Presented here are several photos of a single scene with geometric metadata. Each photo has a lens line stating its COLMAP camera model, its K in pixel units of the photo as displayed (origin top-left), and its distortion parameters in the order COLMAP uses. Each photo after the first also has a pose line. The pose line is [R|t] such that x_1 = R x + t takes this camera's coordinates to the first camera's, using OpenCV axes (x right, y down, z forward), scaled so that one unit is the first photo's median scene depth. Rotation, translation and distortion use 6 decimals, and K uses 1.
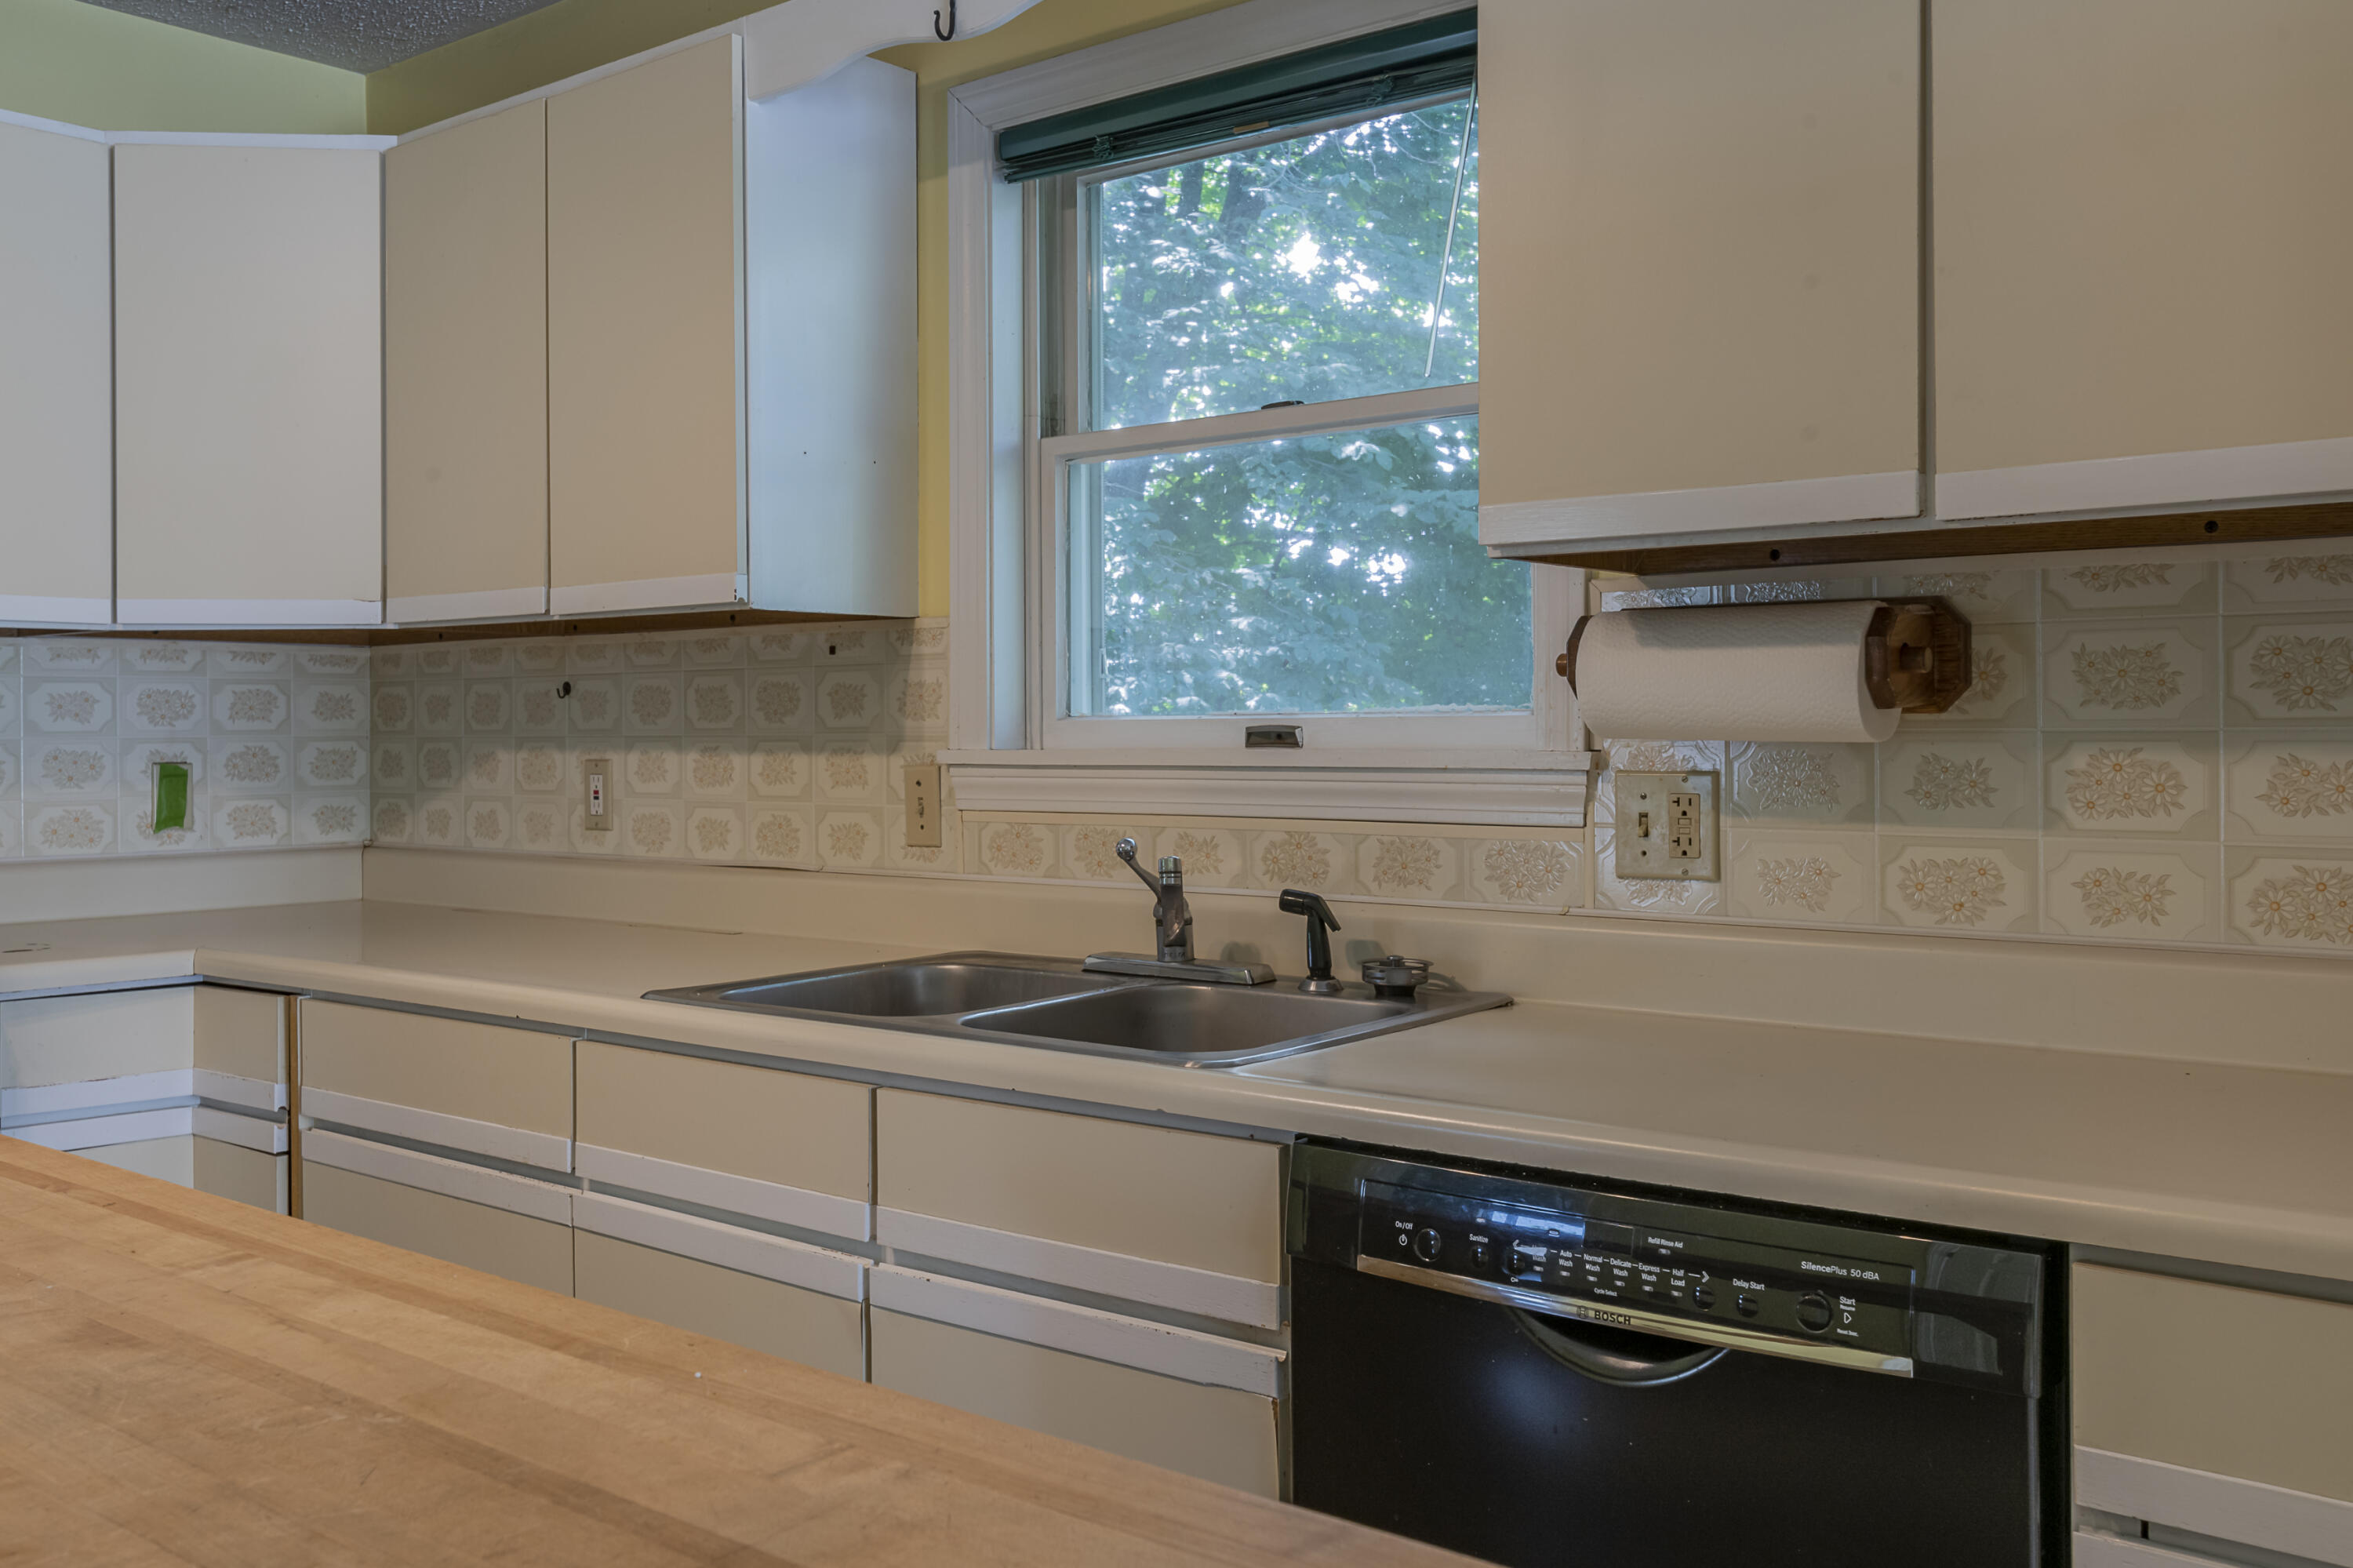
lens RADIAL K [[2075.2, 0, 1174.6], [0, 2075.2, 779.2], [0, 0, 1]] dist [0.021038, 0.006848]
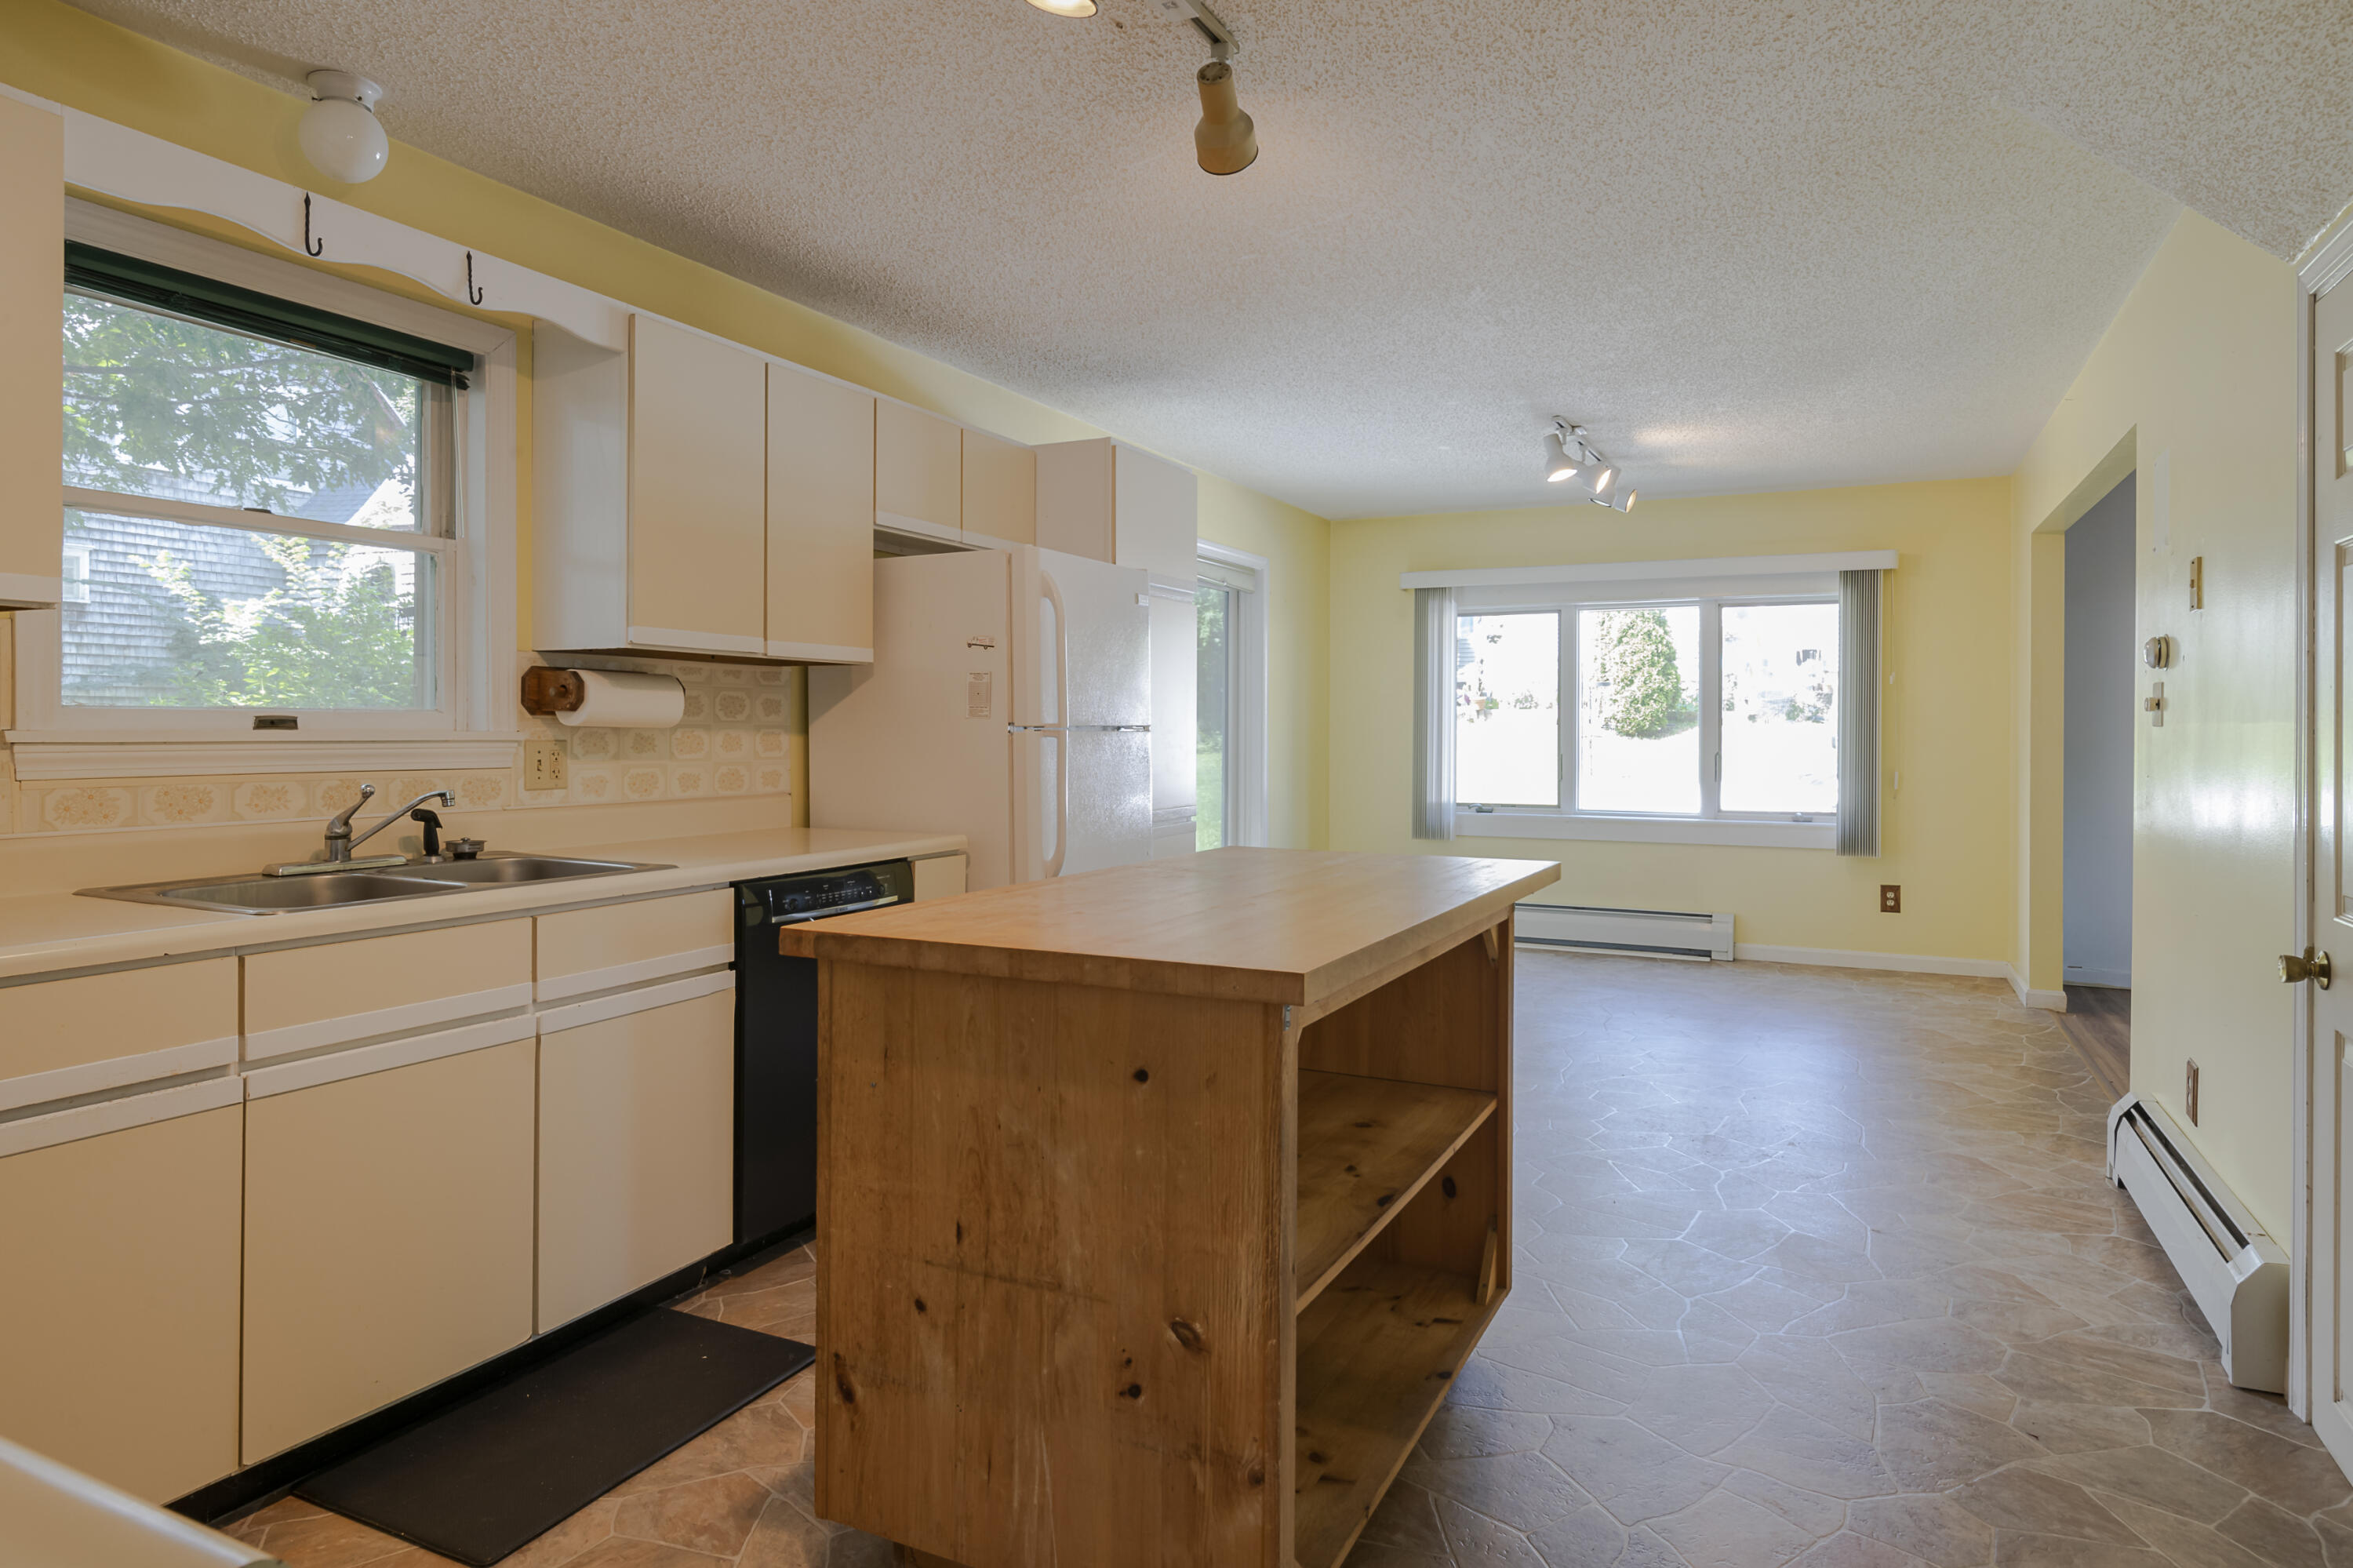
lens RADIAL K [[1372.3, 0, 1174.8], [0, 1372.3, 767.0], [0, 0, 1]] dist [-0.000060, -0.000019]
pose [[-0.234941, -0.023152, 0.971734, -1.355315], [0.016741, 0.999472, 0.027860, -0.005129], [-0.971865, 0.022813, -0.234429, 0.696628]]
